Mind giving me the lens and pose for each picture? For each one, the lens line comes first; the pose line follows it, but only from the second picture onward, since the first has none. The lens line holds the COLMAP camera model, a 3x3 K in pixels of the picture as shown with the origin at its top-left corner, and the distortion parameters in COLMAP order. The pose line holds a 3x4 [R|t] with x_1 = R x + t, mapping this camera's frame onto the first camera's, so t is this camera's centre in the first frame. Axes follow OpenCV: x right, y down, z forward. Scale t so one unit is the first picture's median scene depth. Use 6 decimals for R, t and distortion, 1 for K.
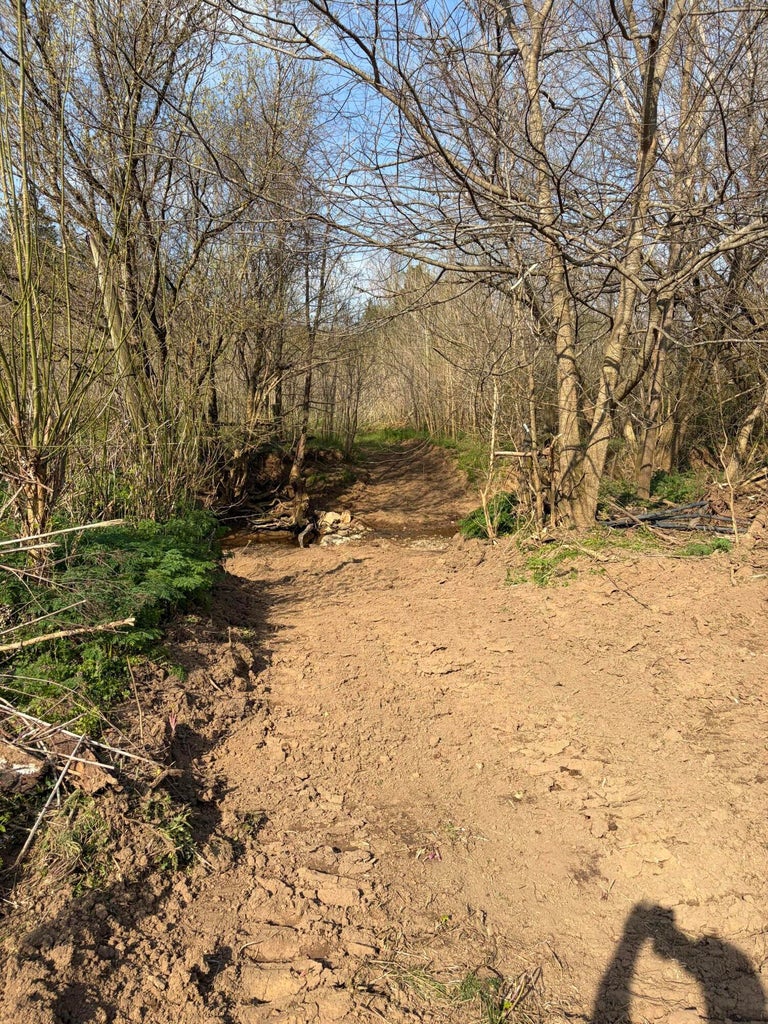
lens RADIAL K [[775.2, 0, 384.7], [0, 775.2, 513.6], [0, 0, 1]] dist [0.054925, -0.043997]
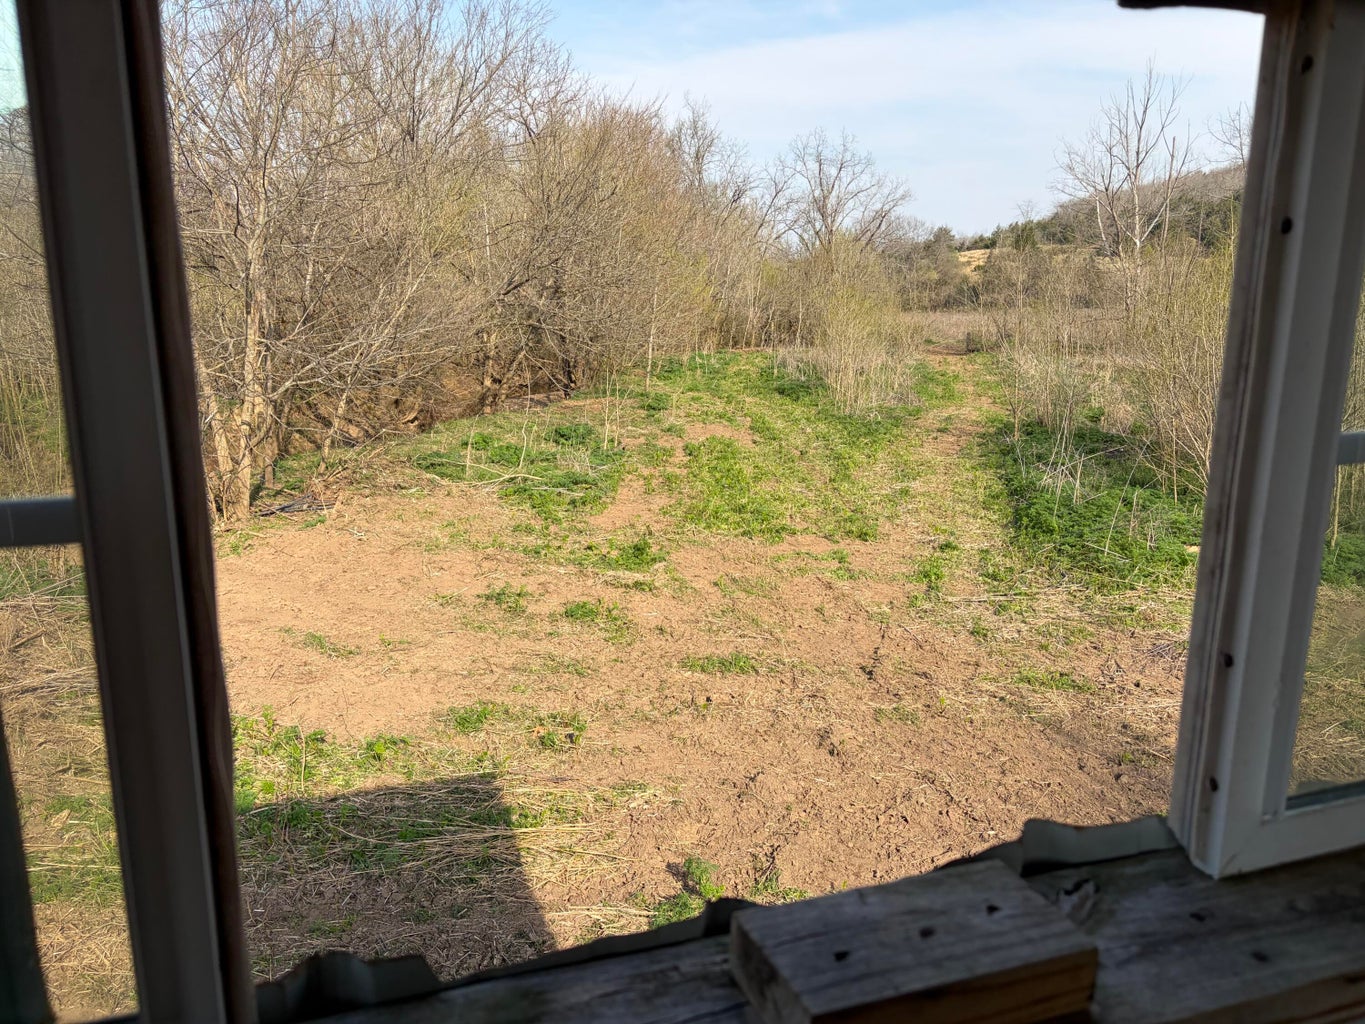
lens RADIAL K [[1033.3, 0, 683.5], [0, 1033.3, 513.4], [0, 0, 1]] dist [0.054925, -0.043997]
pose [[0.737902, -0.153681, 0.657178, -0.565590], [0.101054, 0.987911, 0.117556, -0.173788], [-0.667300, -0.020334, 0.744511, -1.434720]]
